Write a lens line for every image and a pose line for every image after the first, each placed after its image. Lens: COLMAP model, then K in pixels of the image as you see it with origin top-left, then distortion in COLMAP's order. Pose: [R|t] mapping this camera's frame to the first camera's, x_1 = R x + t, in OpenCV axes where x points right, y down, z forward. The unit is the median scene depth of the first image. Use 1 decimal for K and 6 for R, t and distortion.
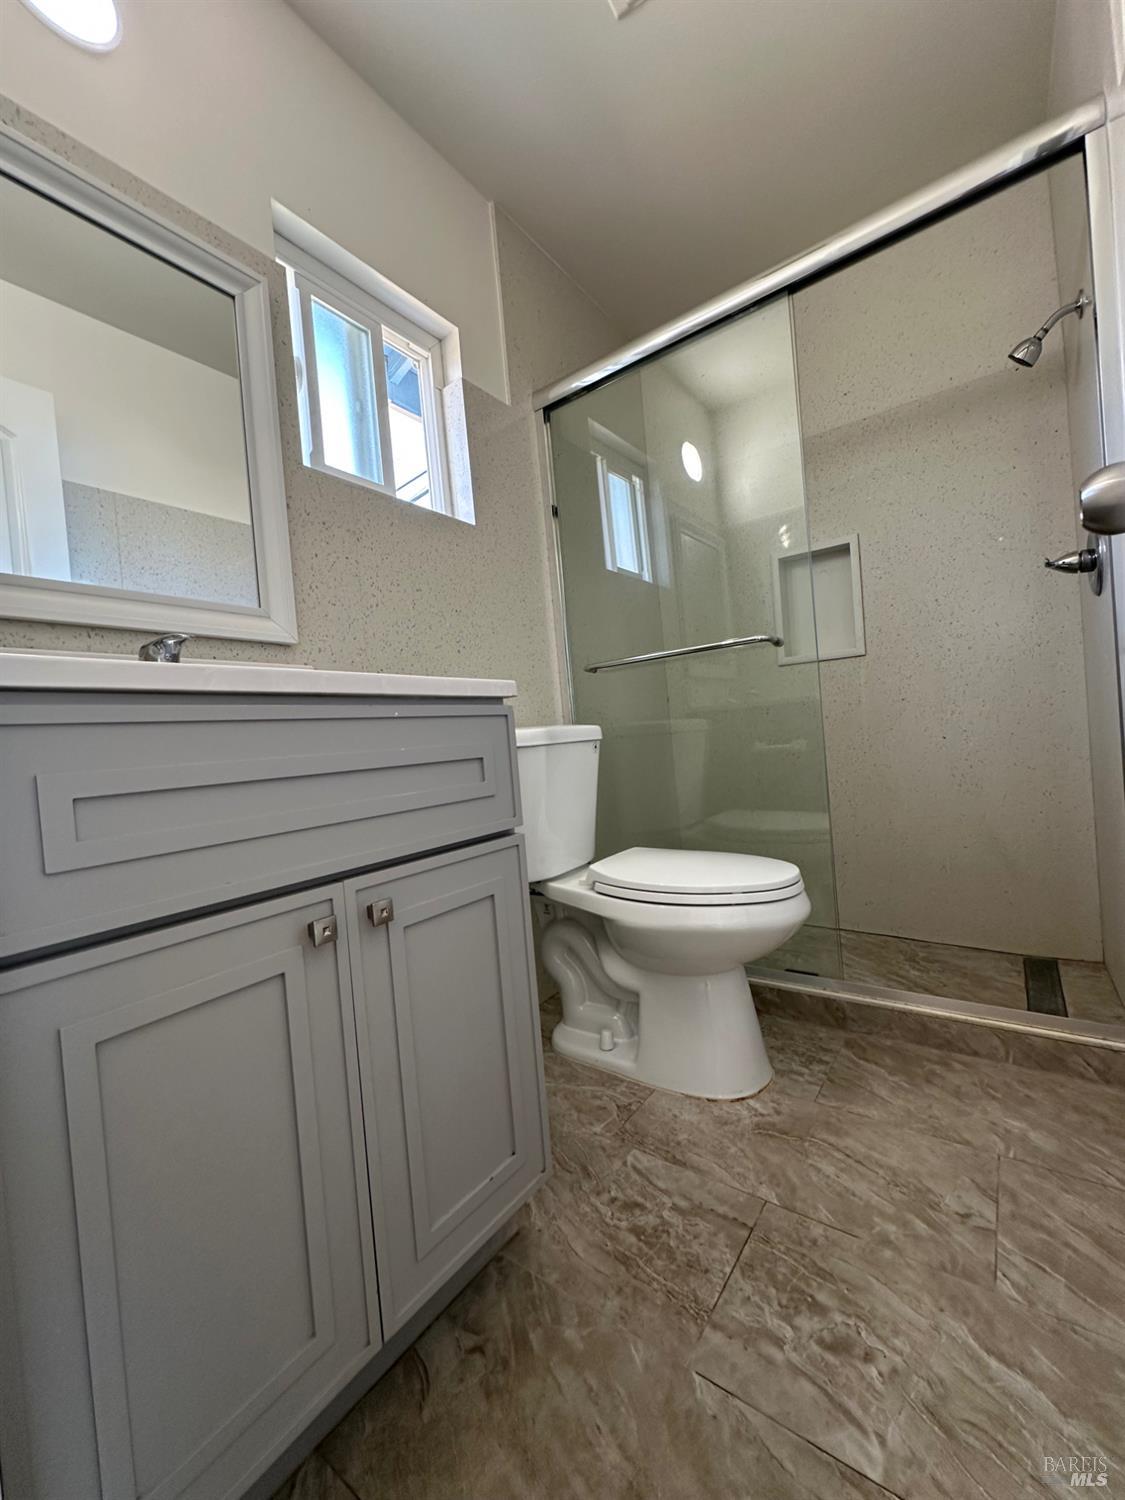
lens RADIAL K [[598.3, 0, 563.0], [0, 598.3, 748.4], [0, 0, 1]] dist [-0.003178, 0.001202]
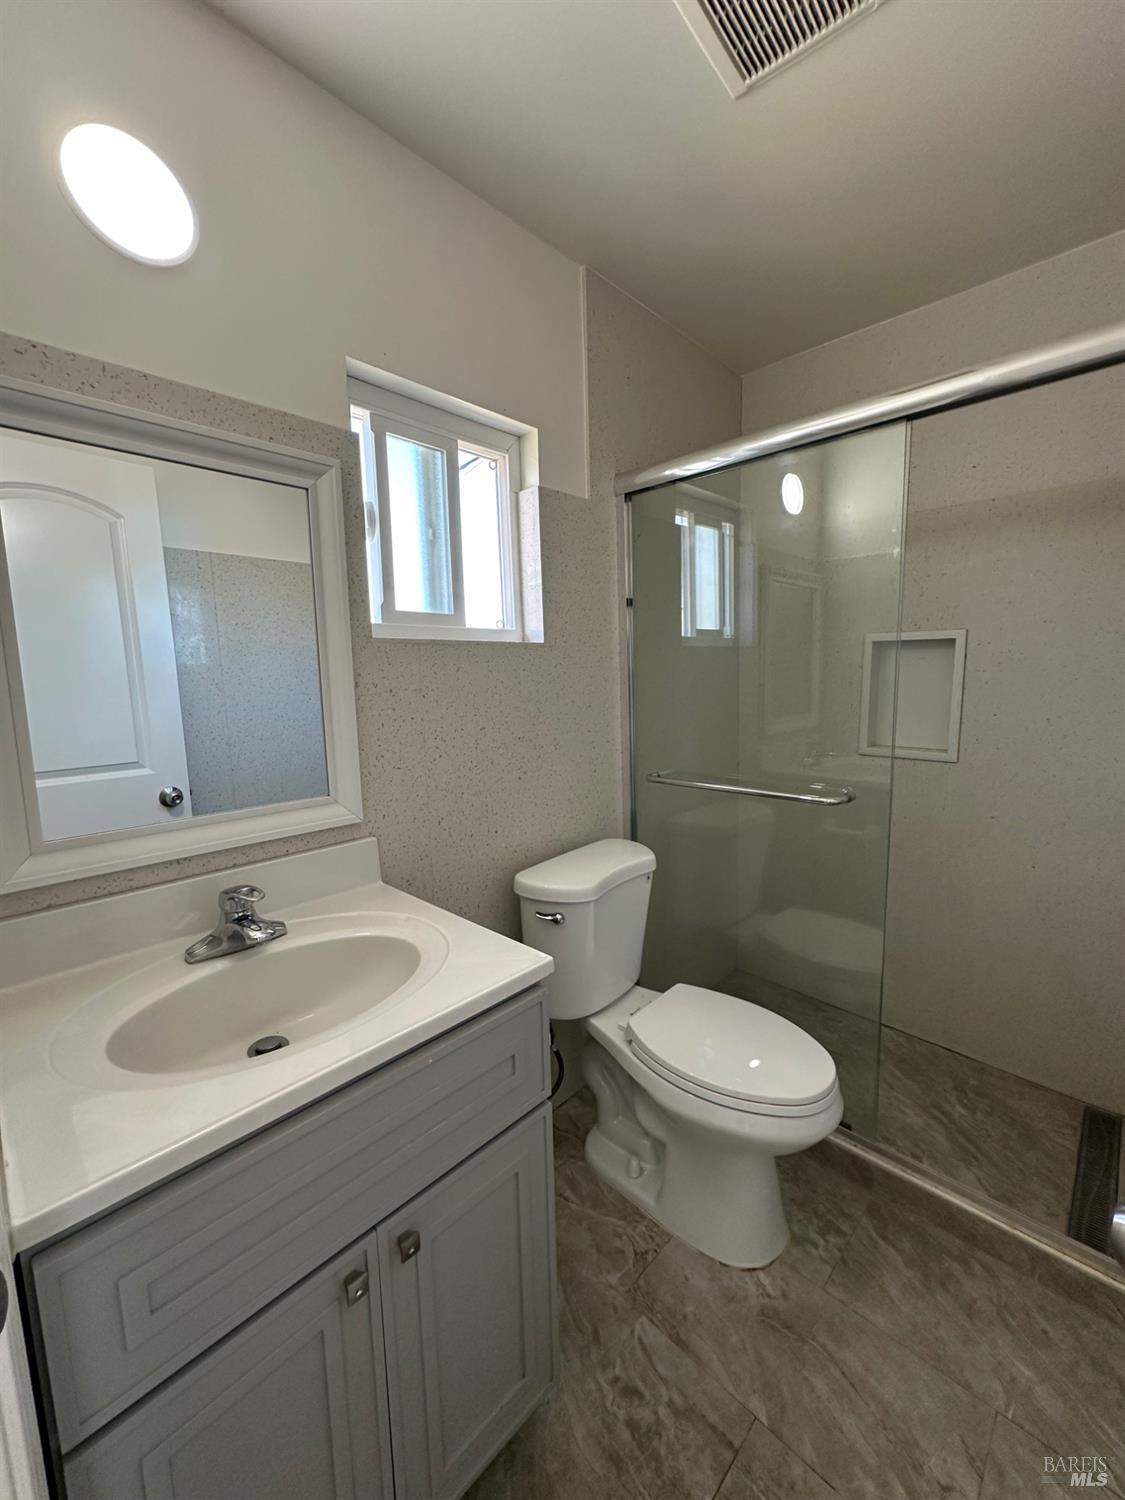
lens RADIAL K [[598.3, 0, 563.0], [0, 598.3, 748.4], [0, 0, 1]] dist [-0.003178, 0.001202]
pose [[0.989263, 0.075602, -0.125071, 0.028026], [-0.059852, 0.990323, 0.125214, -0.429089], [0.133327, -0.116383, 0.984215, 0.018779]]
